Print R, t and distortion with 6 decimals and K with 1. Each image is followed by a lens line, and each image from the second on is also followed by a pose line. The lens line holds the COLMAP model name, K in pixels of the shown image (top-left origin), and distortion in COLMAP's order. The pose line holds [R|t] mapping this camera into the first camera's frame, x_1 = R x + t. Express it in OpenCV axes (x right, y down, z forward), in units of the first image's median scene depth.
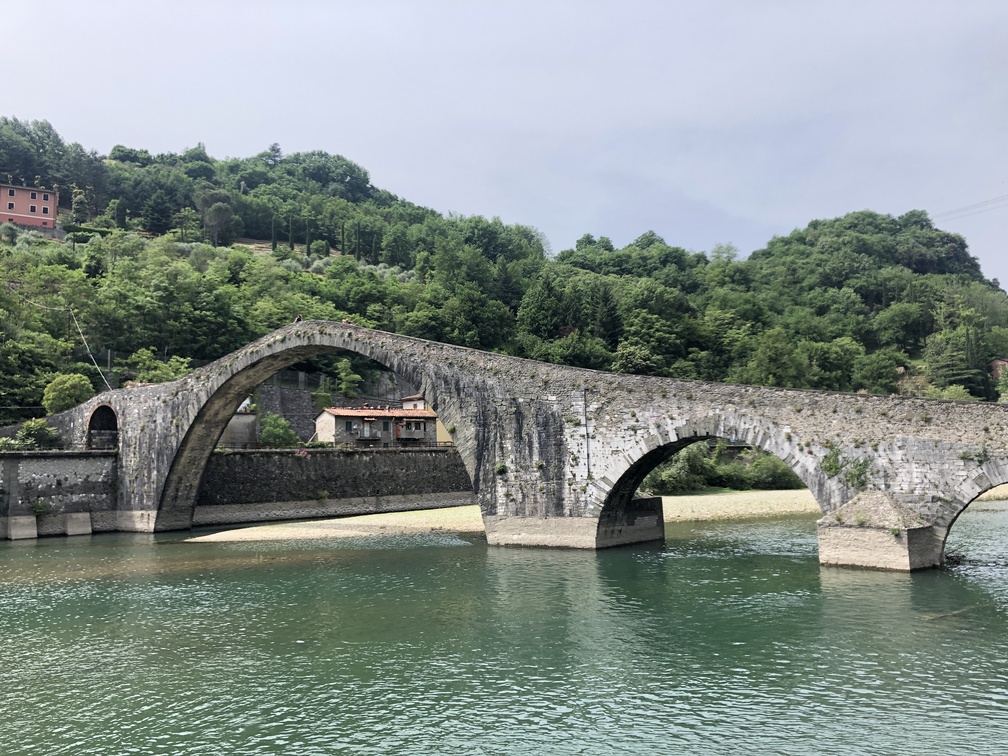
lens RADIAL K [[828.3, 0, 503.8], [0, 828.3, 377.1], [0, 0, 1]] dist [0.063692, -0.075365]
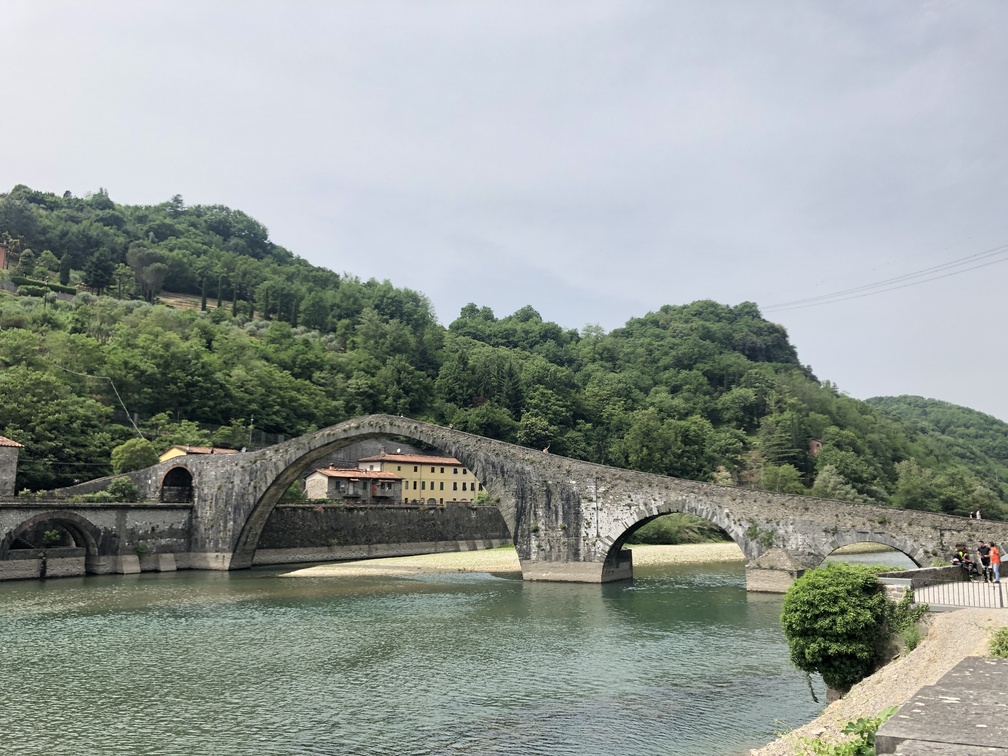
lens RADIAL K [[828.3, 0, 510.3], [0, 828.3, 374.2], [0, 0, 1]] dist [0.063692, -0.075365]
pose [[0.980037, 0.058682, 0.189957, -0.247515], [-0.046812, 0.996696, -0.066382, -0.046168], [-0.193225, 0.056165, 0.979546, -0.336961]]
